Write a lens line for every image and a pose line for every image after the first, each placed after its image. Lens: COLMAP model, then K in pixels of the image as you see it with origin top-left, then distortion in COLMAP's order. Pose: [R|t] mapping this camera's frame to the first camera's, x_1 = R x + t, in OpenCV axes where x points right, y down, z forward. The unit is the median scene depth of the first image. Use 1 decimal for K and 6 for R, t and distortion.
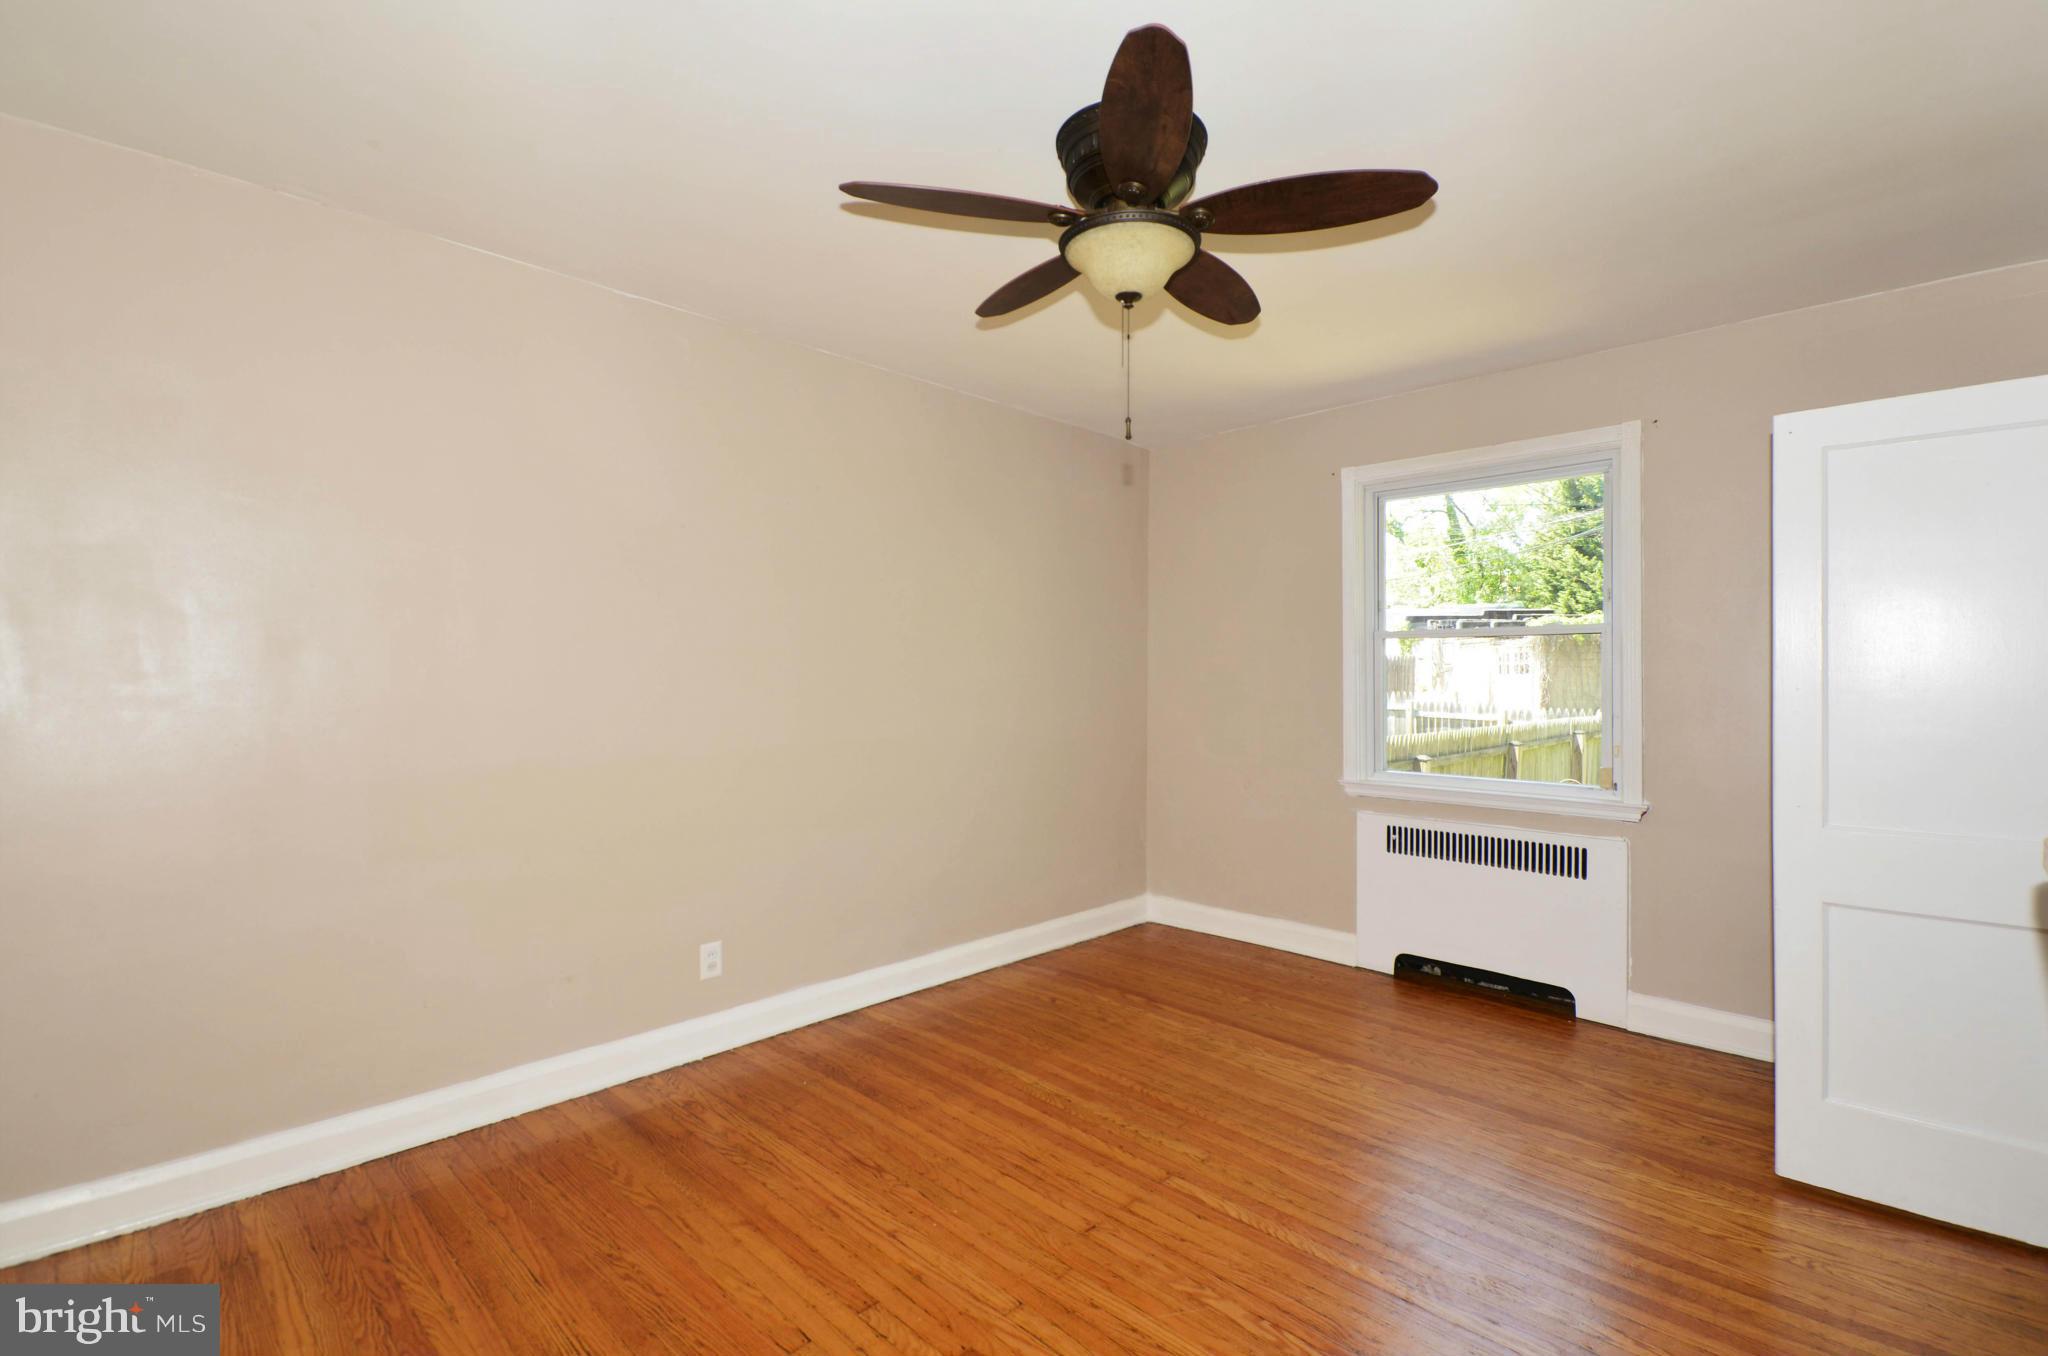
lens RADIAL K [[922.9, 0, 1025.7], [0, 922.9, 668.8], [0, 0, 1]] dist [-0.001423, -0.003864]
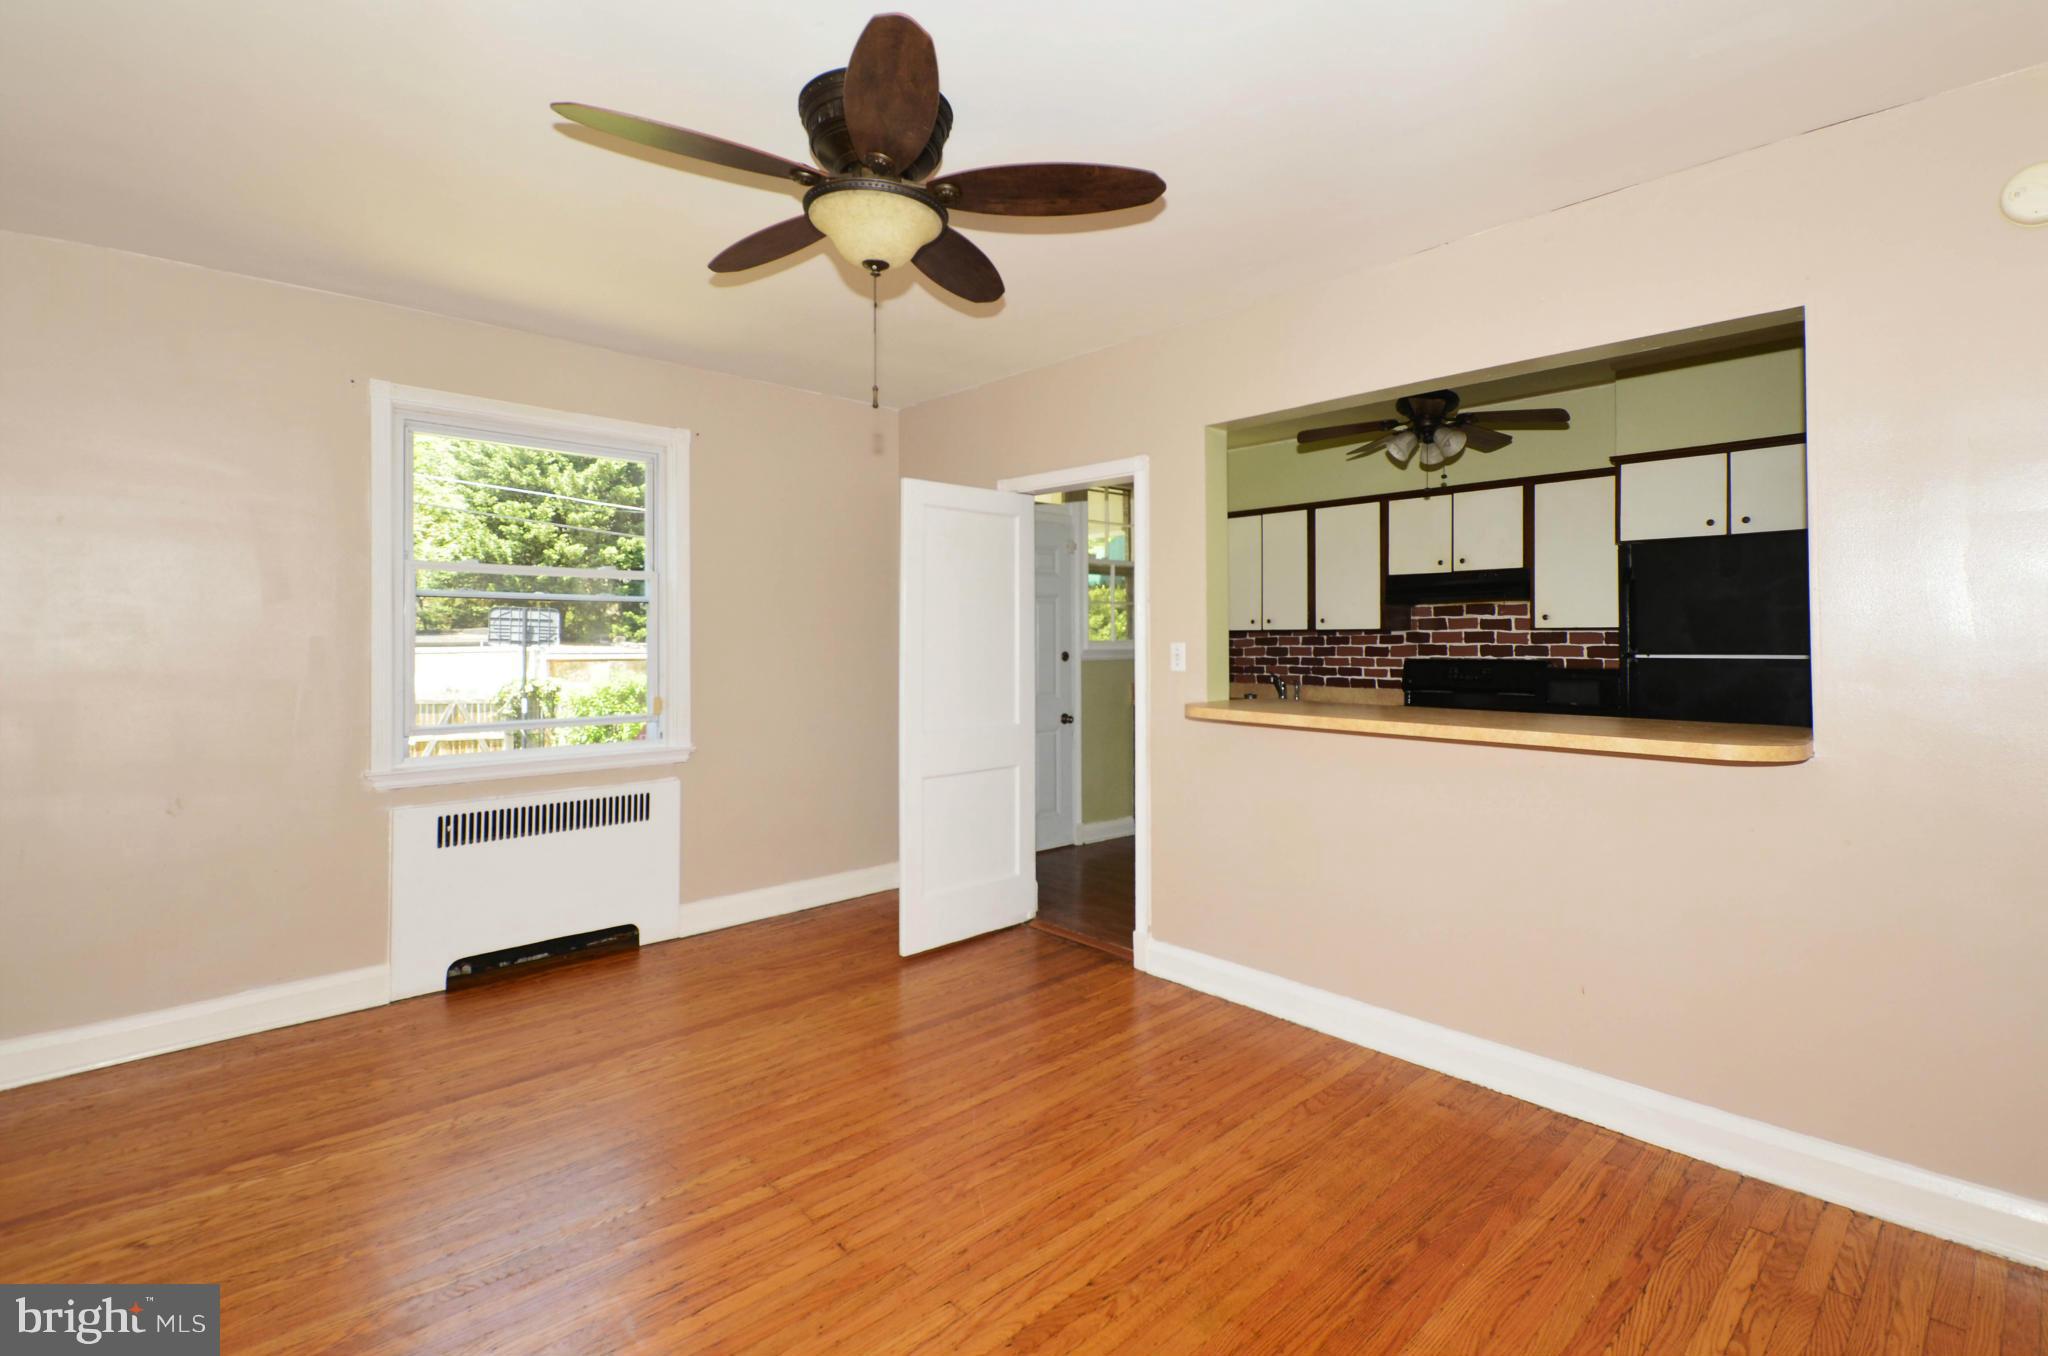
lens RADIAL K [[922.9, 0, 1079.8], [0, 922.9, 623.6], [0, 0, 1]] dist [-0.001423, -0.003864]
pose [[0.001899, 0.012465, 0.999921, -0.591094], [-0.011961, 0.999851, -0.012442, -0.006747], [-0.999927, -0.011936, 0.002048, 0.525663]]
